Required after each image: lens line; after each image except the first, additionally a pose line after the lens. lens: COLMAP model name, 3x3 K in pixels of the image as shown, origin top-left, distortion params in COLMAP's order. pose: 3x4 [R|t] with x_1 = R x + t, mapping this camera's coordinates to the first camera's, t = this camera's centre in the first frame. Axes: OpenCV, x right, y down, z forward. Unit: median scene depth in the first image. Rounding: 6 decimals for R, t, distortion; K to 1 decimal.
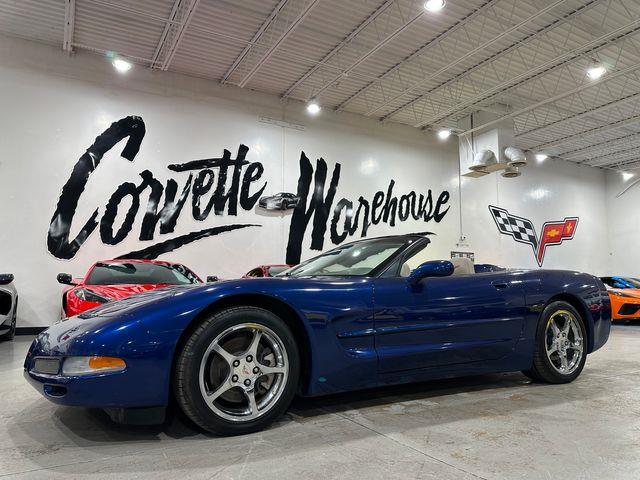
lens RADIAL K [[453.5, 0, 310.8], [0, 453.5, 235.5], [0, 0, 1]] dist [0.024355, -0.031432]
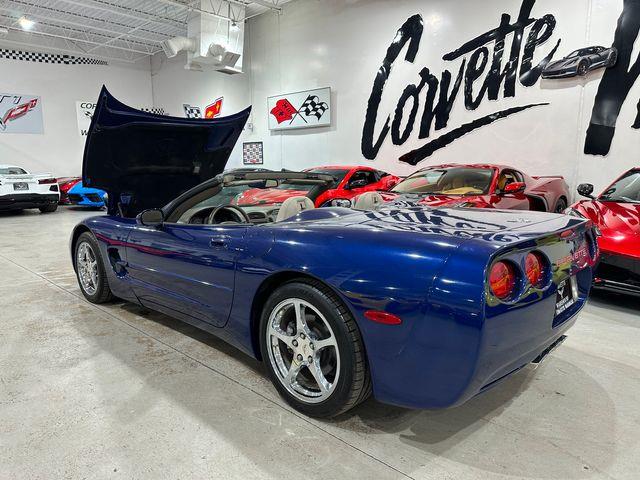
lens RADIAL K [[453.5, 0, 317.6], [0, 453.5, 240.3], [0, 0, 1]] dist [0.024355, -0.031432]
pose [[0.298921, 0.152103, -0.942078, 0.543259], [0.130228, 0.971478, 0.198171, -0.000484], [0.945350, -0.181922, 0.270587, 0.390330]]
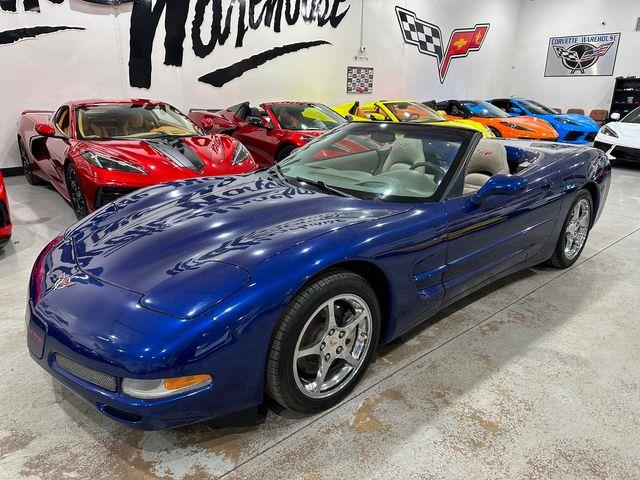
lens RADIAL K [[458.8, 0, 324.1], [0, 458.8, 242.5], [0, 0, 1]] dist [0.020946, -0.033161]
pose [[0.973888, -0.061567, 0.218522, 0.077322], [-0.039029, 0.902795, 0.428297, -0.043113], [-0.223649, -0.425642, 0.876818, 0.158613]]
